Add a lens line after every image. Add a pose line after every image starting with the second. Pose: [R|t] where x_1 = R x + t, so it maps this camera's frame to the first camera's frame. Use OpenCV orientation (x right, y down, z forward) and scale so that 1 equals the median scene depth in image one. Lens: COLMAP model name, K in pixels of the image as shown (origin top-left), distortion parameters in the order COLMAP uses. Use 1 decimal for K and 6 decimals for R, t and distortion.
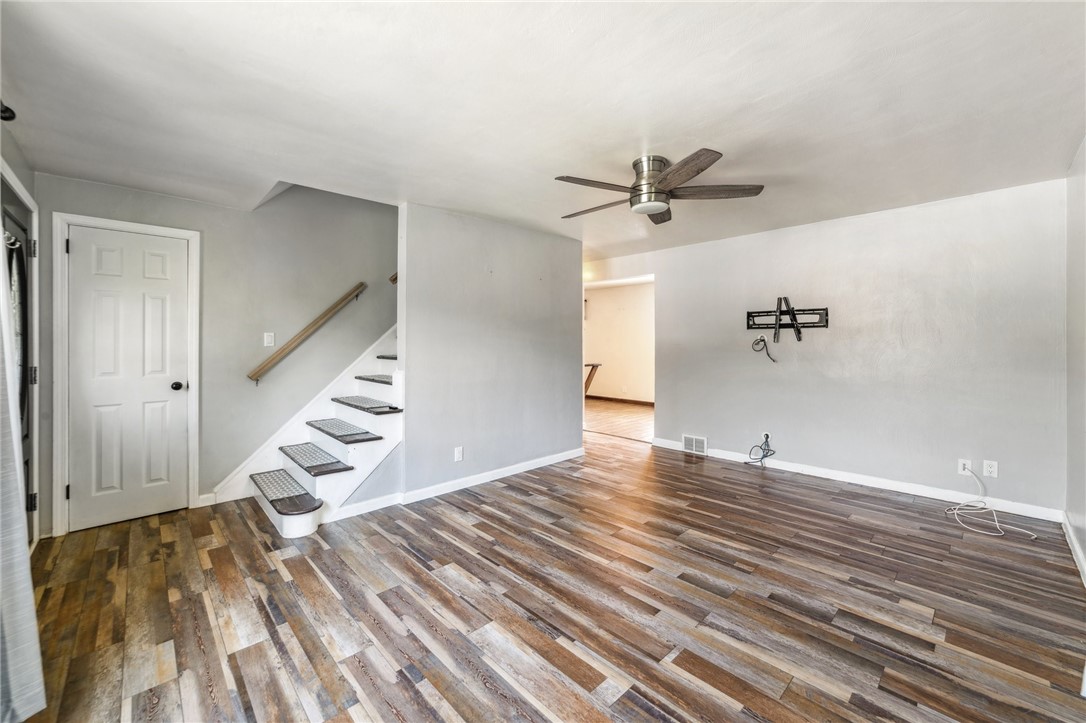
lens RADIAL K [[432.4, 0, 553.7], [0, 432.4, 340.2], [0, 0, 1]] dist [-0.016071, 0.001433]
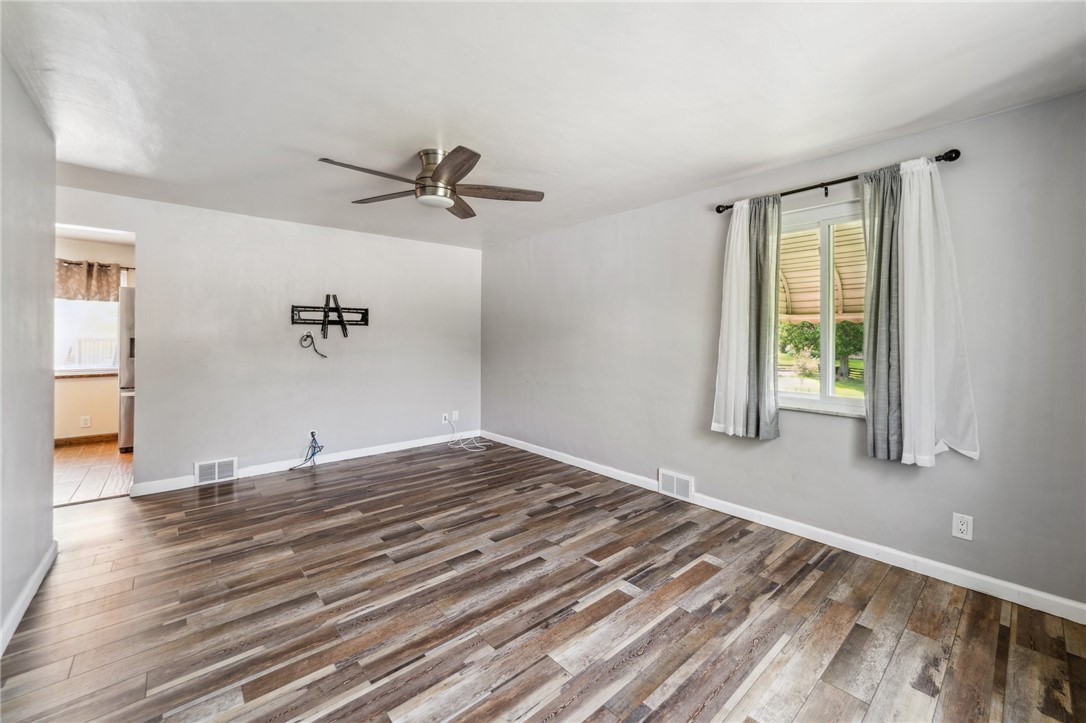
lens RADIAL K [[432.4, 0, 537.3], [0, 432.4, 337.3], [0, 0, 1]] dist [-0.016071, 0.001433]
pose [[0.064375, 0.003877, 0.997918, -0.730353], [-0.005335, 0.999979, -0.003541, 0.005509], [-0.997912, -0.005096, 0.064394, 0.693276]]
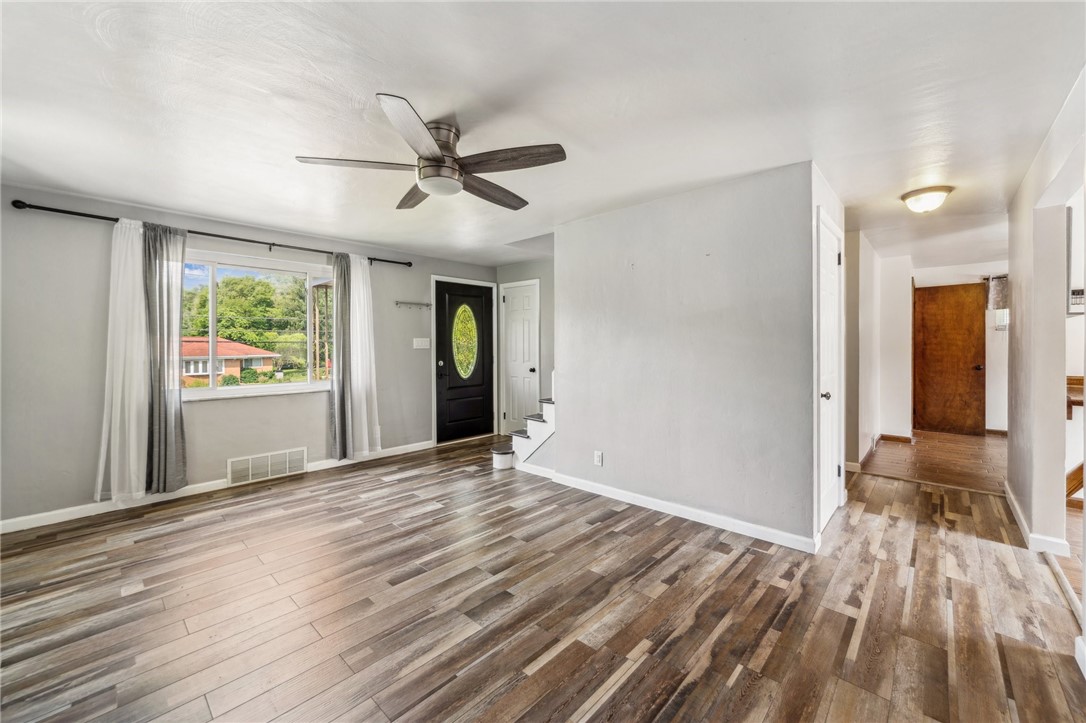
lens RADIAL K [[432.4, 0, 542.7], [0, 432.4, 350.7], [0, 0, 1]] dist [-0.016071, 0.001433]
pose [[0.046722, 0.015713, -0.998784, 1.046736], [0.005658, 0.999856, 0.015994, -0.000607], [0.998892, -0.006398, 0.046627, 1.139130]]
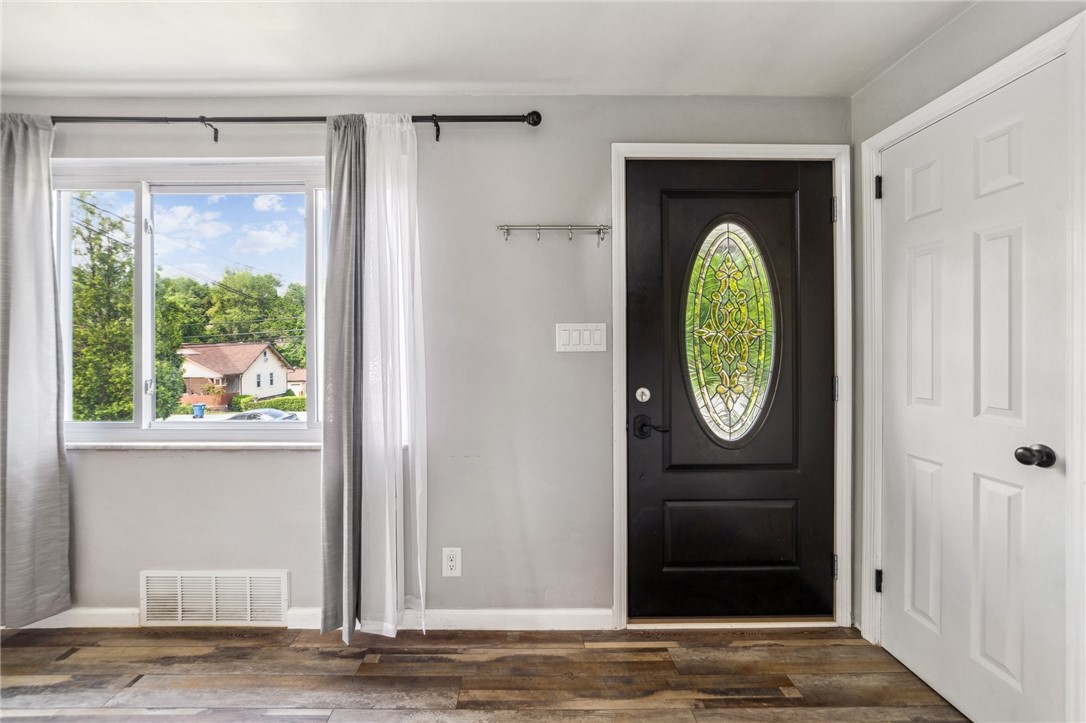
lens RADIAL K [[432.4, 0, 533.8], [0, 432.4, 351.0], [0, 0, 1]] dist [-0.016071, 0.001433]
pose [[-0.694878, 0.005514, -0.719107, -0.354442], [0.005340, 0.999983, 0.002507, 0.013784], [0.719108, -0.002098, -0.694895, 1.119144]]
